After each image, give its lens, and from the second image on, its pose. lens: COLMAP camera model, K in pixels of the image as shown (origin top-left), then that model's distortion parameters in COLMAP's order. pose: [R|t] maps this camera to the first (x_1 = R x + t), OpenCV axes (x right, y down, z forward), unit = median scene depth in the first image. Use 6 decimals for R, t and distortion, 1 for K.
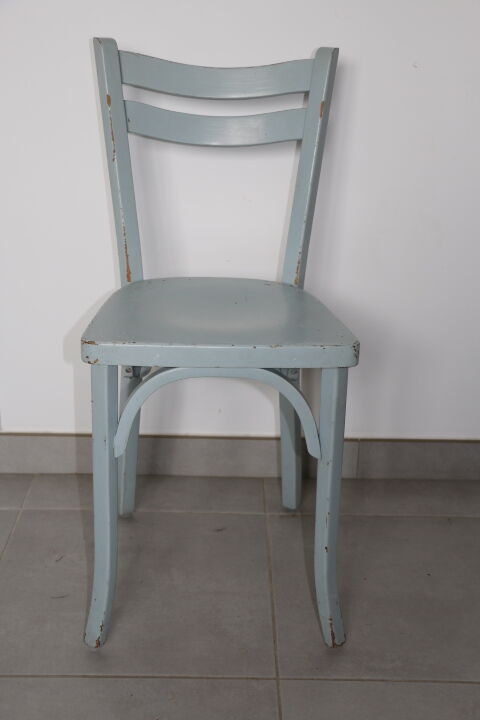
lens RADIAL K [[918.2, 0, 240.0], [0, 918.2, 360.0], [0, 0, 1]] dist [0.149686, 0.030594]
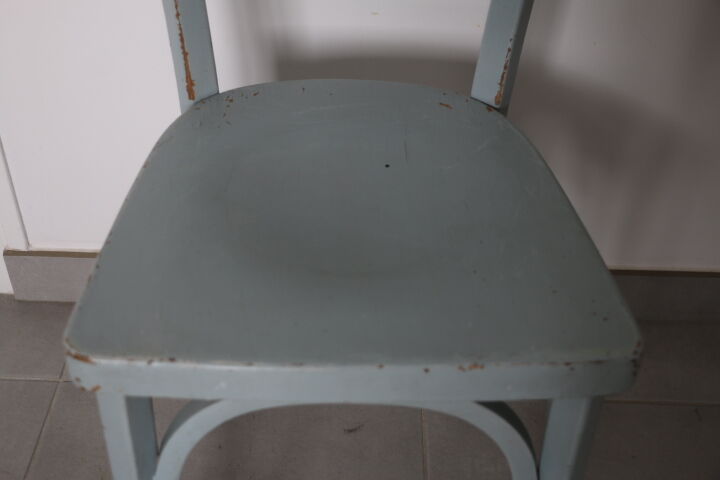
lens RADIAL K [[918.2, 0, 360.0], [0, 918.2, 240.0], [0, 0, 1]] dist [0.149686, 0.030594]
pose [[0.999589, 0.023287, -0.016747, -0.009766], [-0.016695, 0.947096, 0.320516, -0.186931], [0.023325, -0.320104, 0.947095, 0.462553]]
